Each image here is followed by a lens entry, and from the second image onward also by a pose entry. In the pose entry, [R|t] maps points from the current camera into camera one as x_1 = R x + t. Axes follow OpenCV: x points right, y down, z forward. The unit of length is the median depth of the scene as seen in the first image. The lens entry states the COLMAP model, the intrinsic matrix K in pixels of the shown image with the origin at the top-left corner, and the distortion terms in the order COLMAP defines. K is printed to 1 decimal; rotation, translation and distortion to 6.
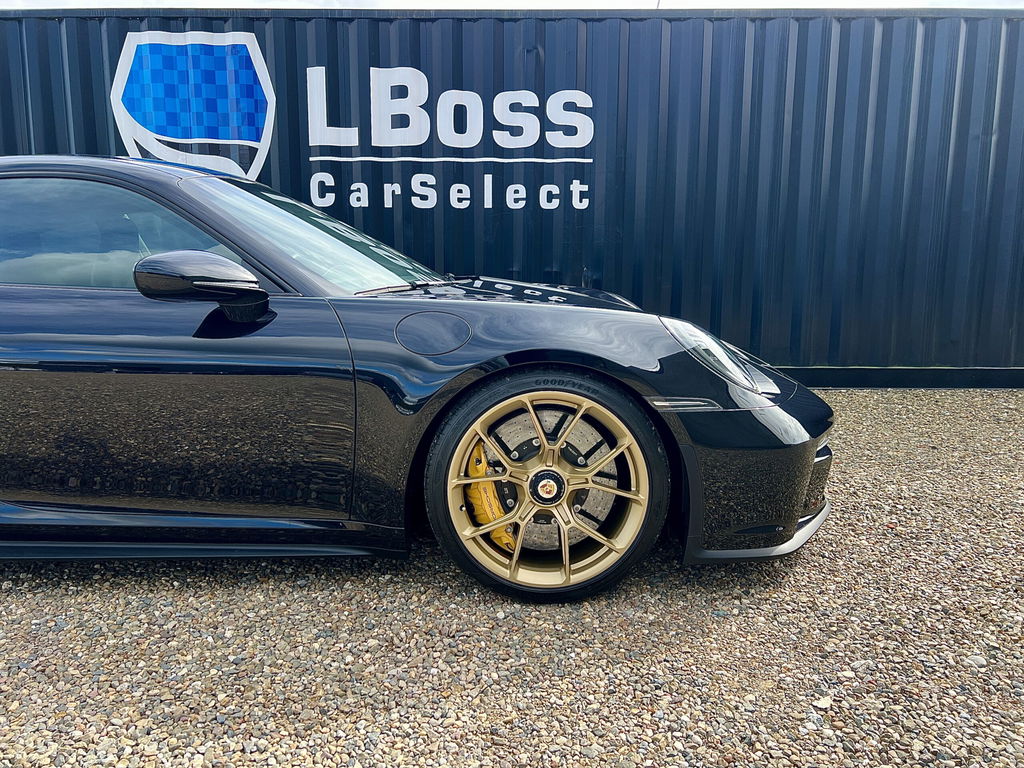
lens RADIAL K [[771.5, 0, 512.0], [0, 771.5, 384.0], [0, 0, 1]] dist [0.000570, -0.008415]
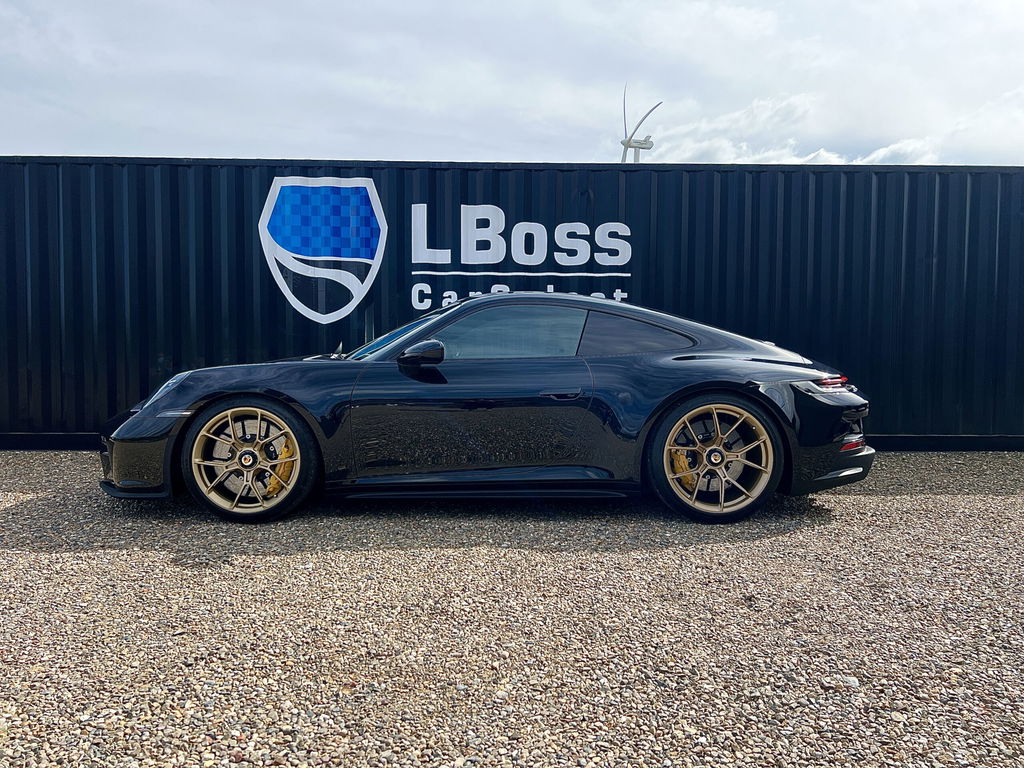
lens RADIAL K [[765.5, 0, 520.0], [0, 765.5, 395.9], [0, 0, 1]] dist [0.072315, -0.124128]
pose [[0.999143, -0.004403, 0.041163, -0.137521], [0.008886, 0.993962, -0.109361, 0.055224], [-0.040433, 0.109633, 0.993149, -0.263124]]
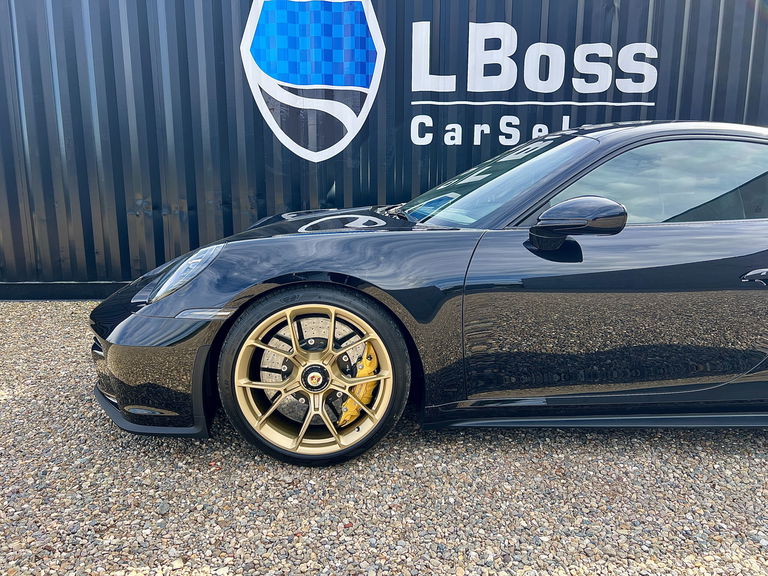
lens RADIAL K [[578.6, 0, 384.0], [0, 578.6, 288.0], [0, 0, 1]] dist [0.000570, -0.008415]
pose [[0.998811, -0.017587, 0.045467, -0.352512], [0.016324, 0.999474, 0.028009, -0.041621], [-0.045936, -0.027233, 0.998573, 0.135280]]
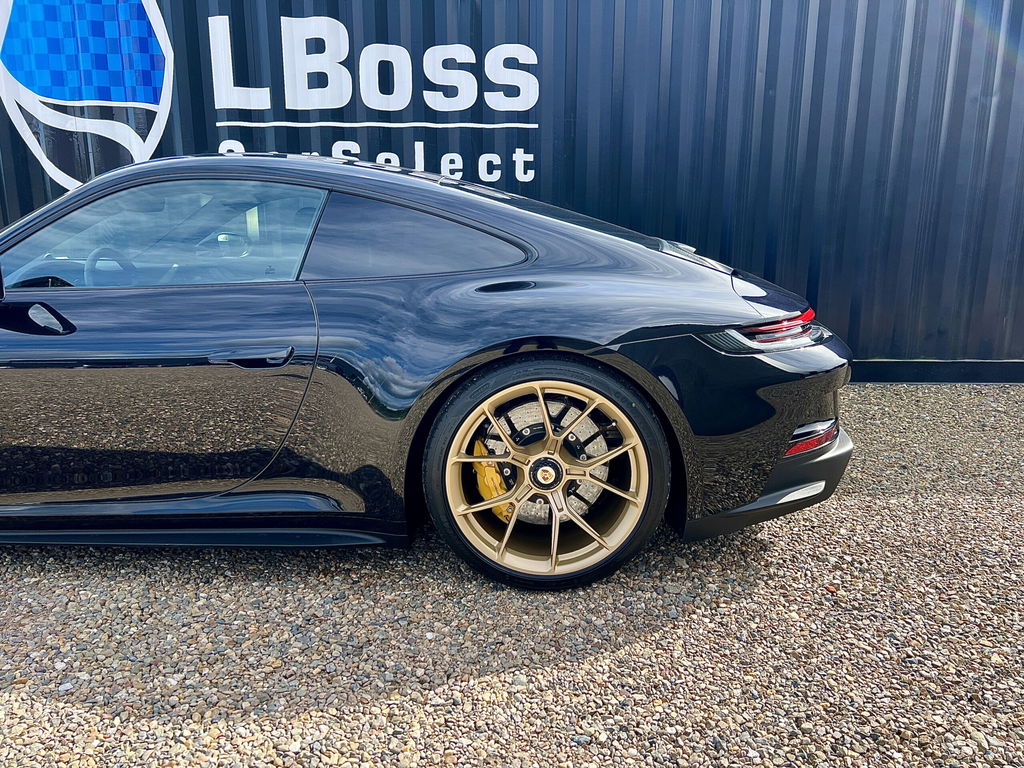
lens RADIAL K [[768.3, 0, 532.2], [0, 768.3, 393.5], [0, 0, 1]] dist [-0.004102, -0.008243]
pose [[0.999964, -0.002744, 0.007971, 0.090395], [0.002254, 0.998139, 0.060943, -0.038880], [-0.008123, -0.060923, 0.998109, 0.109623]]
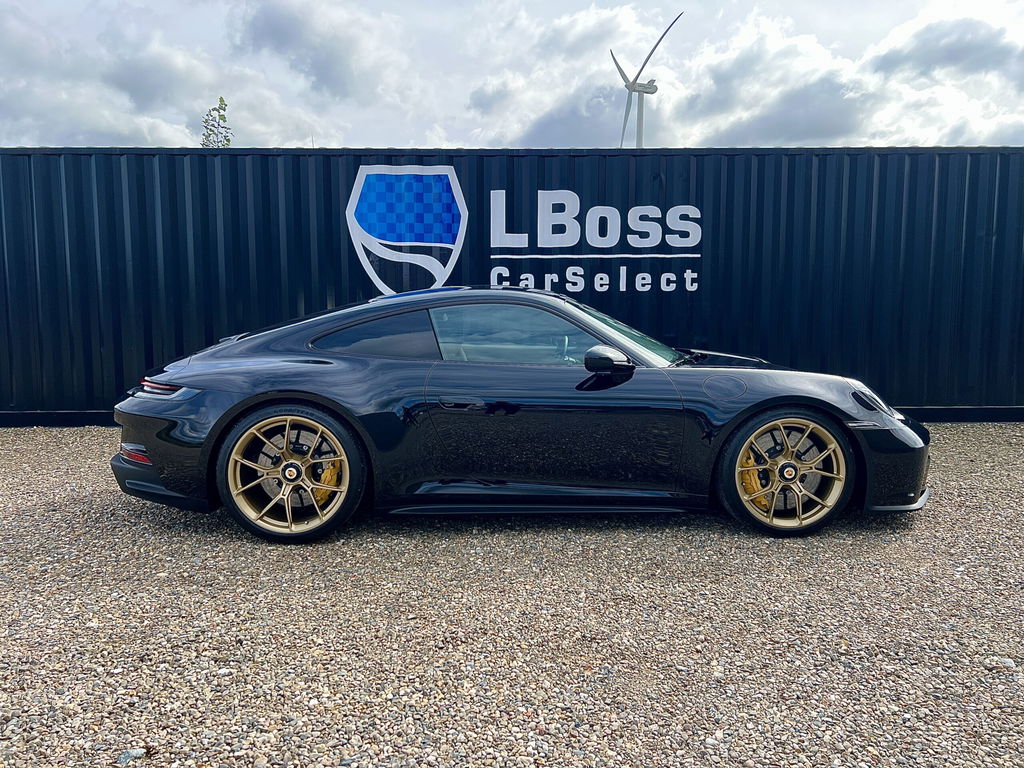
lens RADIAL K [[767.7, 0, 512.0], [0, 767.7, 384.0], [0, 0, 1]] dist [0.104151, -0.121838]
pose [[0.999336, -0.015258, 0.033089, -0.277449], [0.017097, 0.998282, -0.056042, 0.007810], [-0.032177, 0.056571, 0.997880, -0.341461]]
